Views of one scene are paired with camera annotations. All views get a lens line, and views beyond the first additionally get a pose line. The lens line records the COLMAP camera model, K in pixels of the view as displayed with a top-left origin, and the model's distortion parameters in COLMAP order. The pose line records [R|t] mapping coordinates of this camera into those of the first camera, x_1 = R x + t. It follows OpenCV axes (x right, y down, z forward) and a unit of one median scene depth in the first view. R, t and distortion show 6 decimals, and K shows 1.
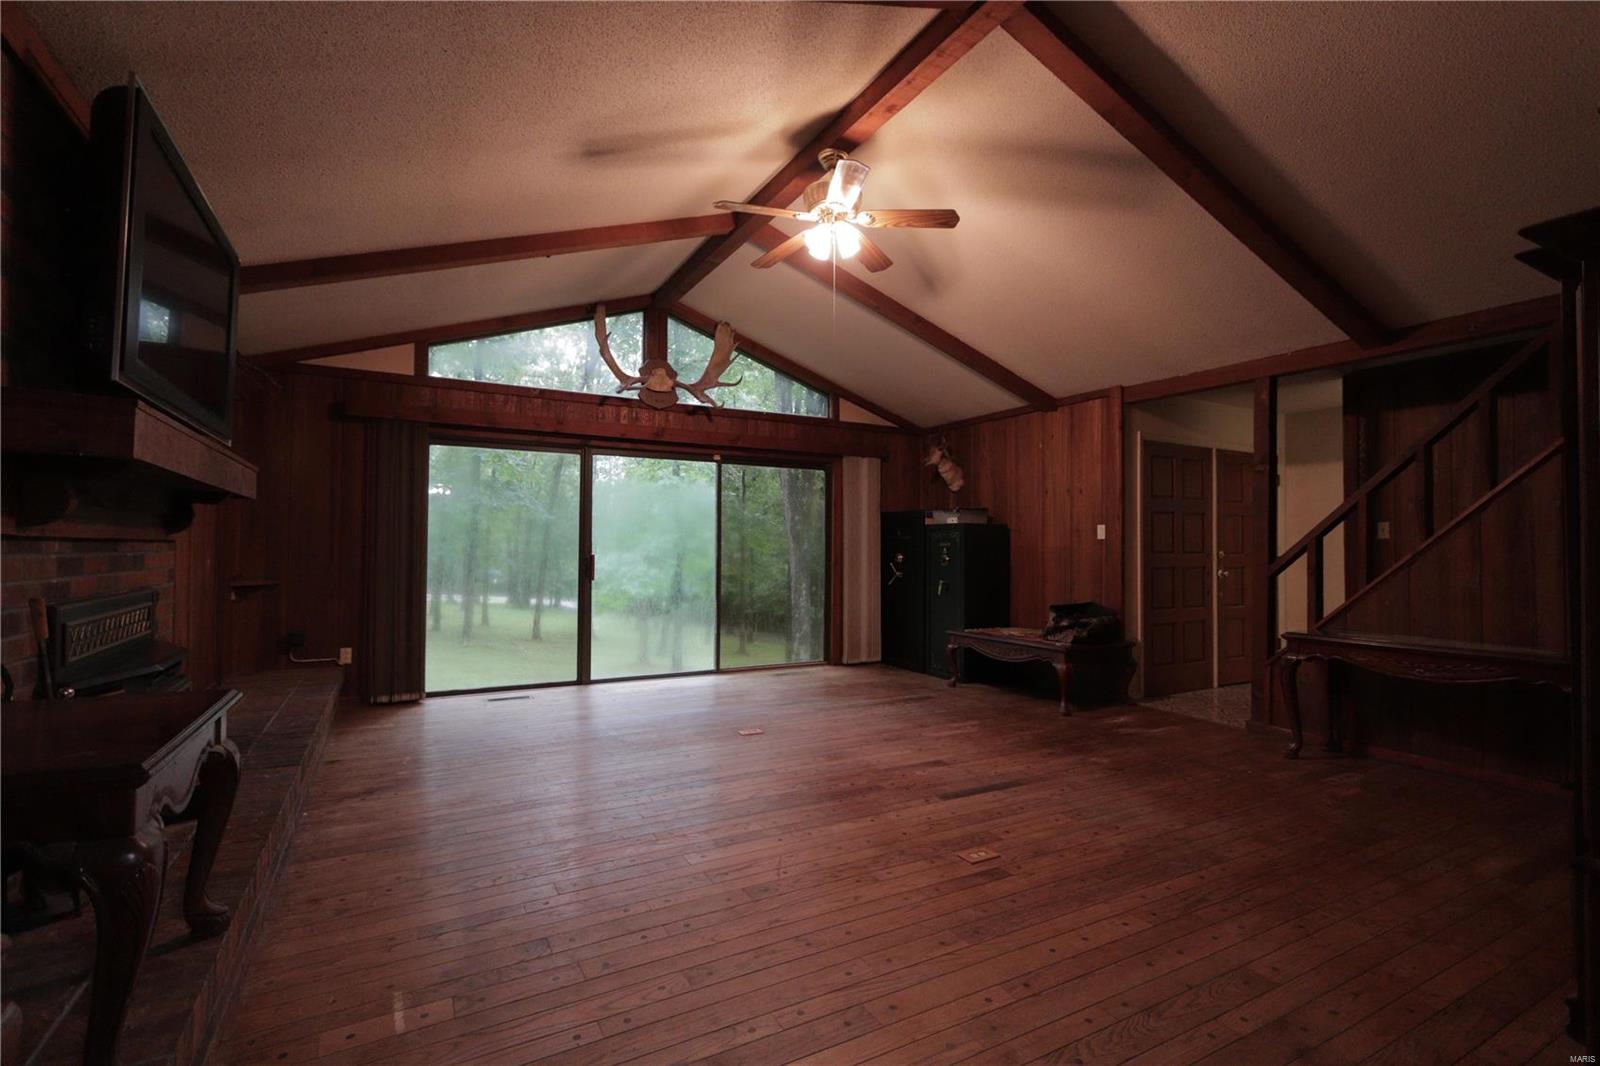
lens RADIAL K [[735.8, 0, 794.7], [0, 735.8, 533.9], [0, 0, 1]] dist [-0.001826, -0.000986]
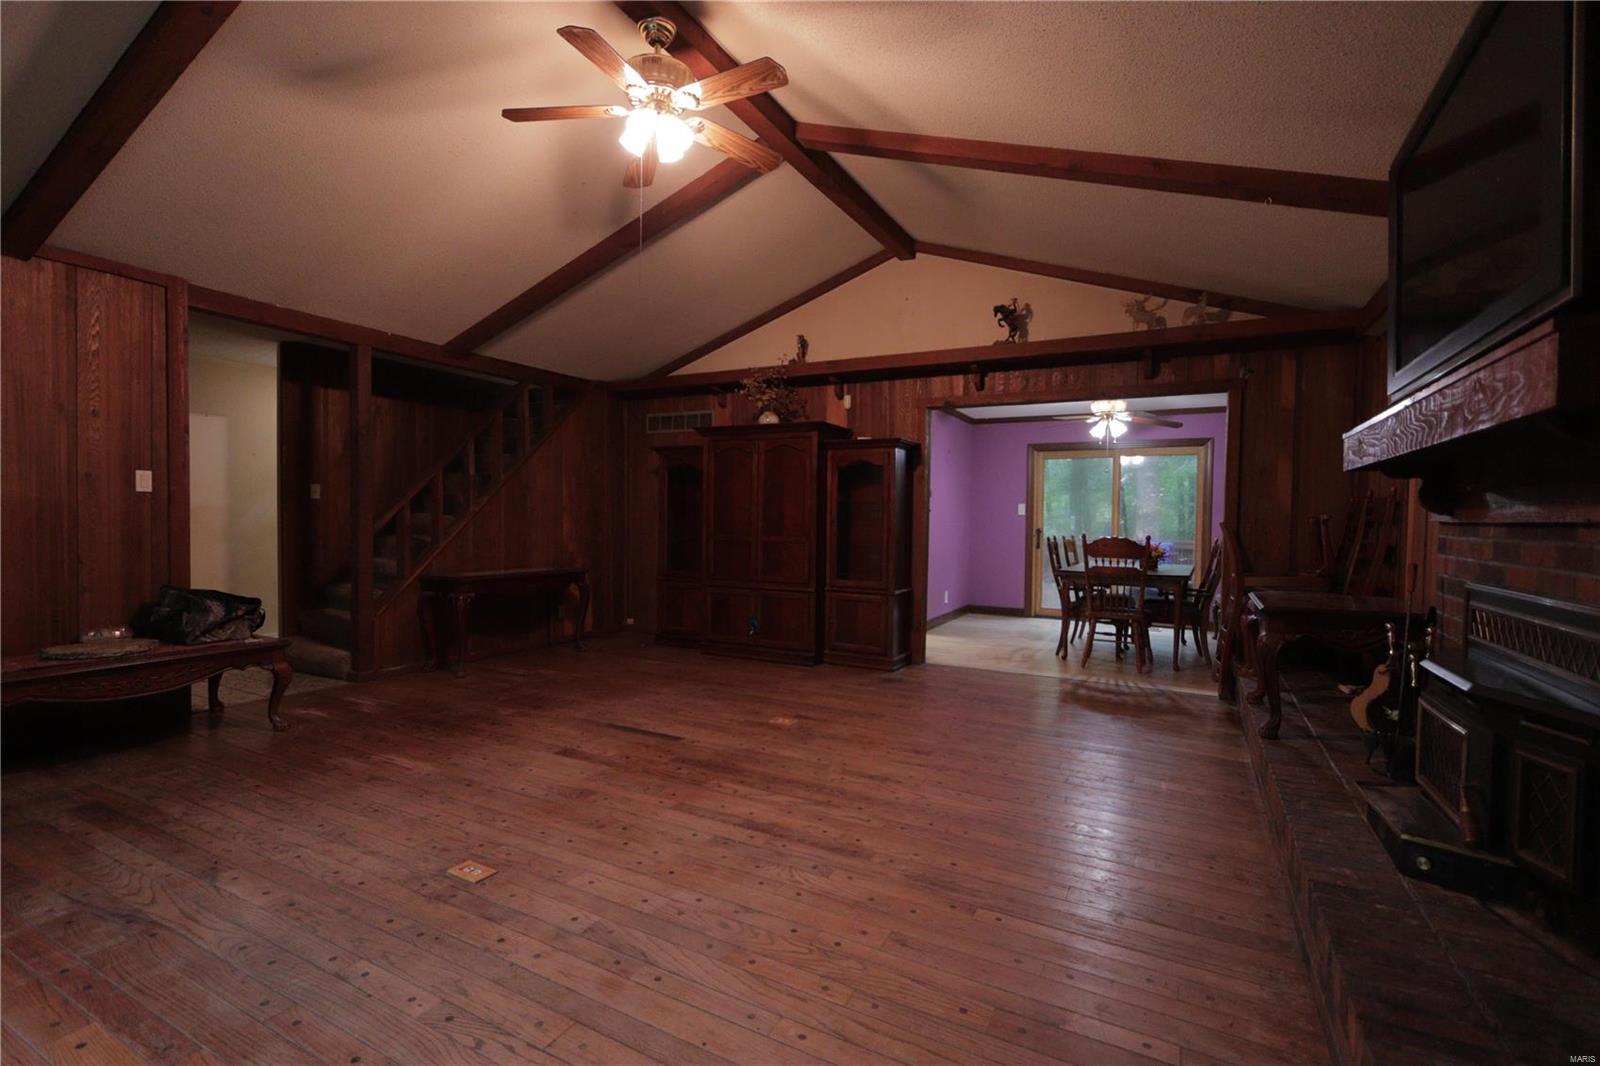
lens RADIAL K [[735.8, 0, 794.7], [0, 735.8, 533.9], [0, 0, 1]] dist [-0.001826, -0.000986]
pose [[-0.550225, -0.036773, 0.834206, -0.764742], [-0.032321, 0.999219, 0.022730, 0.017049], [-0.834390, -0.014456, -0.550984, 1.388497]]
